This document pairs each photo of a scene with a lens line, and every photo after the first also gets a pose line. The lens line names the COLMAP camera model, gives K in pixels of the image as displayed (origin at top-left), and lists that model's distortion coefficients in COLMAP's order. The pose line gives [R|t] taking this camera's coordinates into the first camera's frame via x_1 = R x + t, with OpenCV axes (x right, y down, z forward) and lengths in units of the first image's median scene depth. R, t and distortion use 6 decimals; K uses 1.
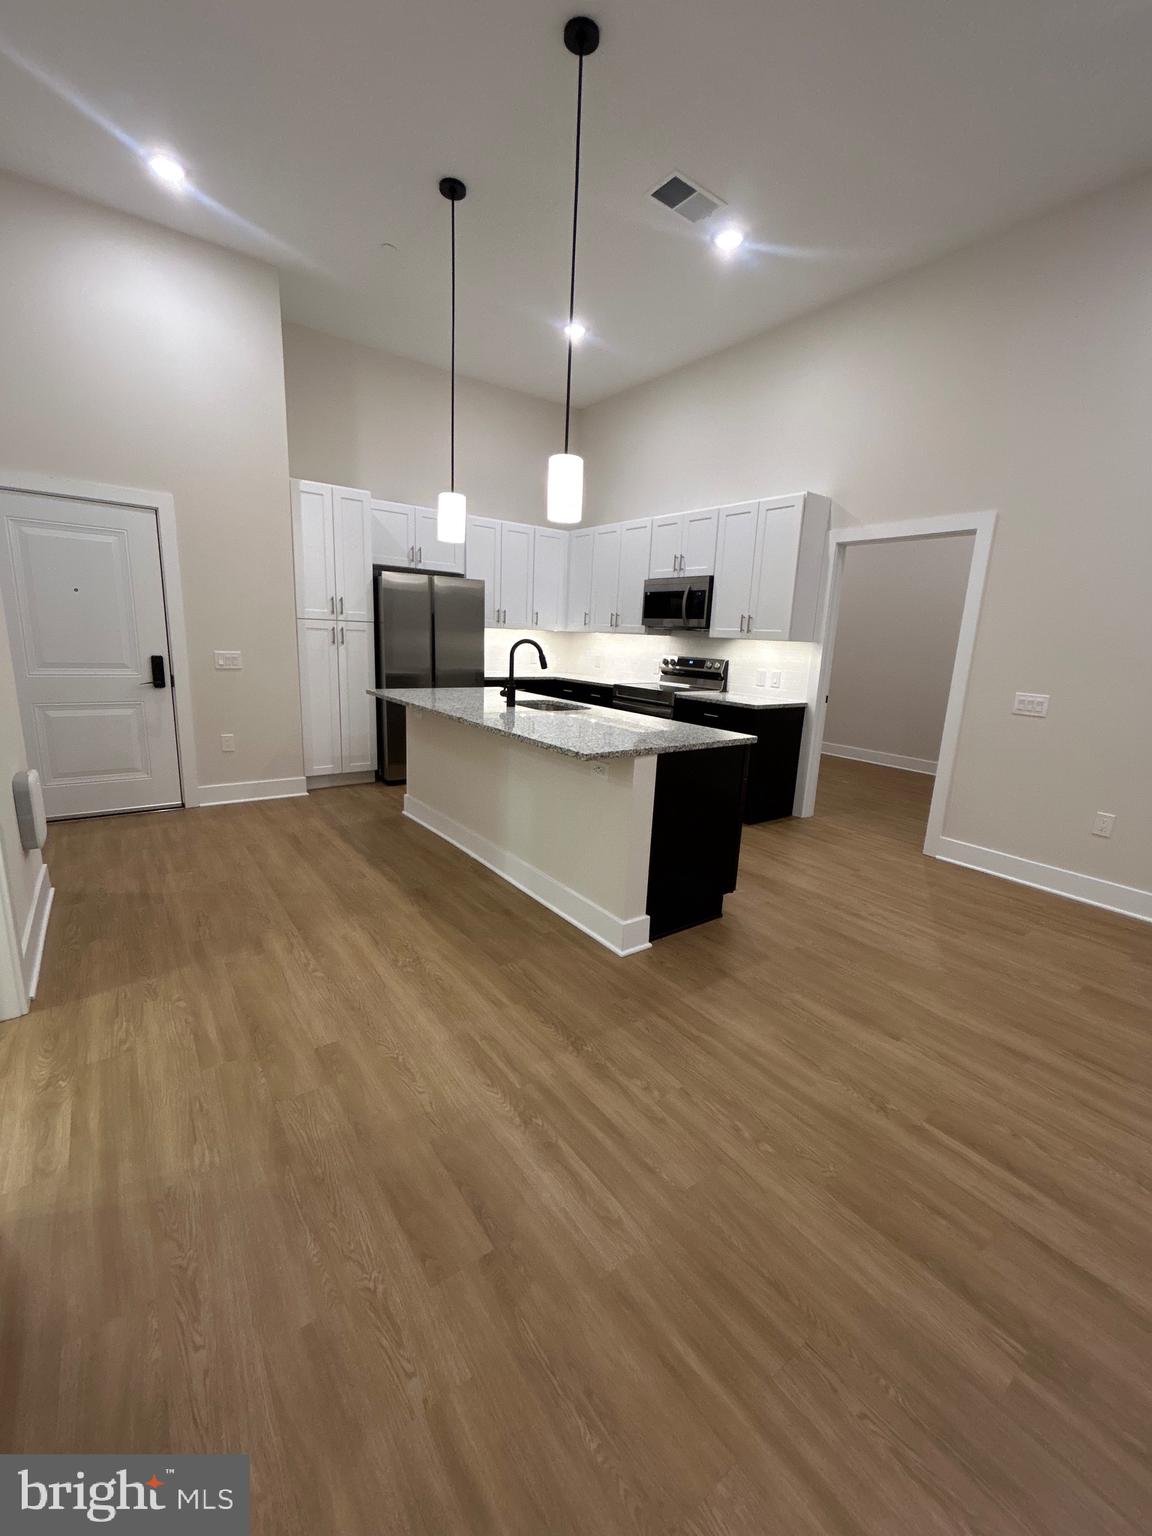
lens RADIAL K [[625.0, 0, 579.1], [0, 625.0, 767.6], [0, 0, 1]] dist [-0.001846, 0.000924]
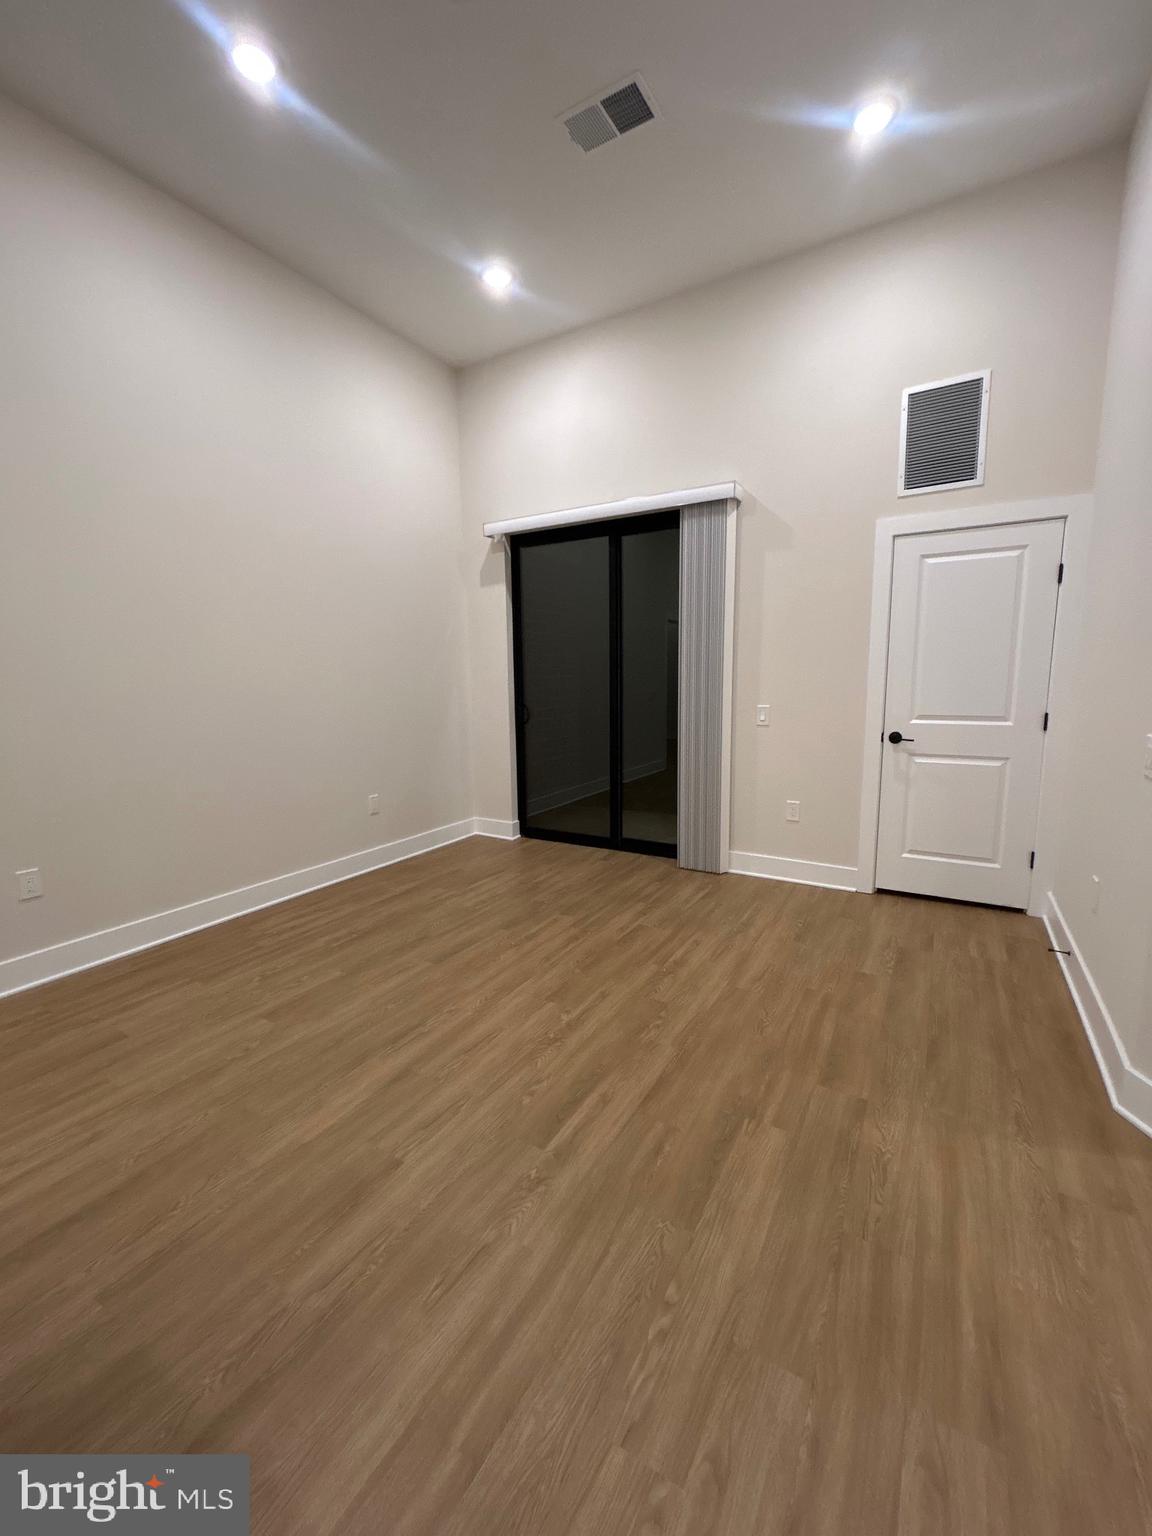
lens RADIAL K [[625.5, 0, 579.2], [0, 625.5, 768.0], [0, 0, 1]] dist [-0.000413, 0.001123]
pose [[-0.384307, -0.173391, 0.906777, -0.103817], [0.192969, 0.945422, 0.262564, -0.100246], [-0.902813, 0.275885, -0.329873, 0.482571]]
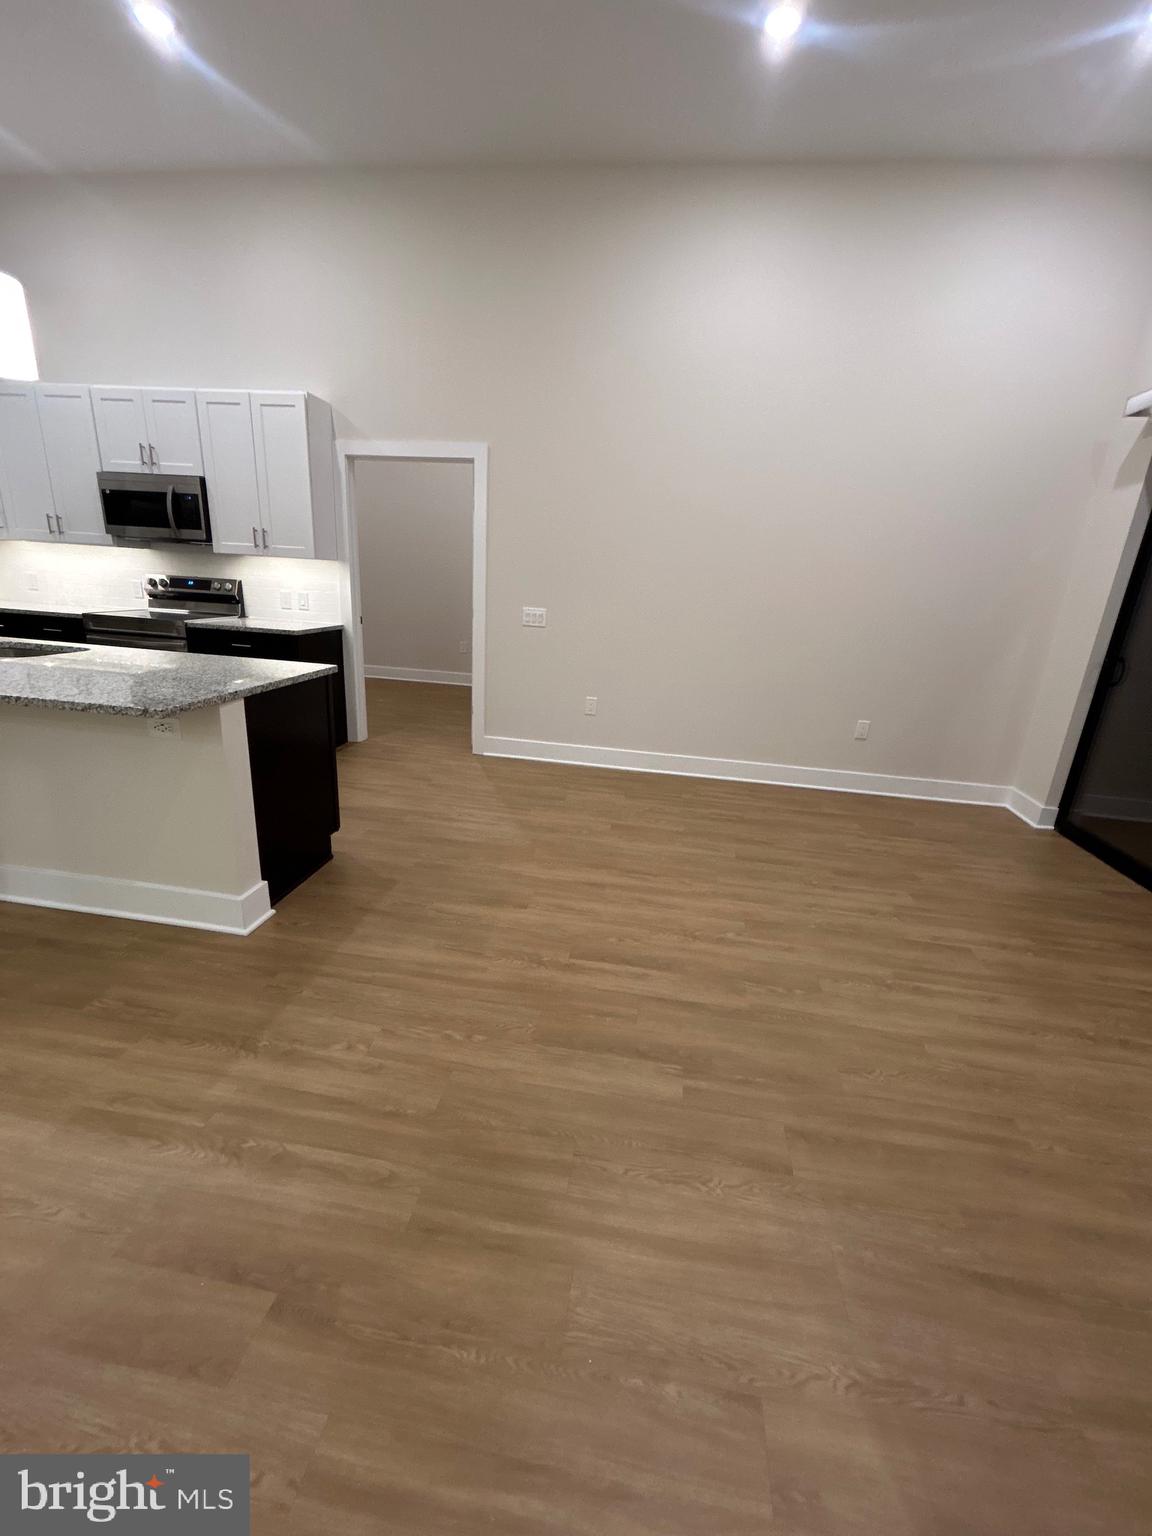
lens RADIAL K [[625.5, 0, 579.2], [0, 625.5, 768.0], [0, 0, 1]] dist [-0.000413, 0.001123]
pose [[0.708200, -0.208908, 0.674396, -0.090905], [0.121732, 0.977045, 0.174825, -0.013294], [-0.695438, -0.041715, 0.717375, 0.039617]]
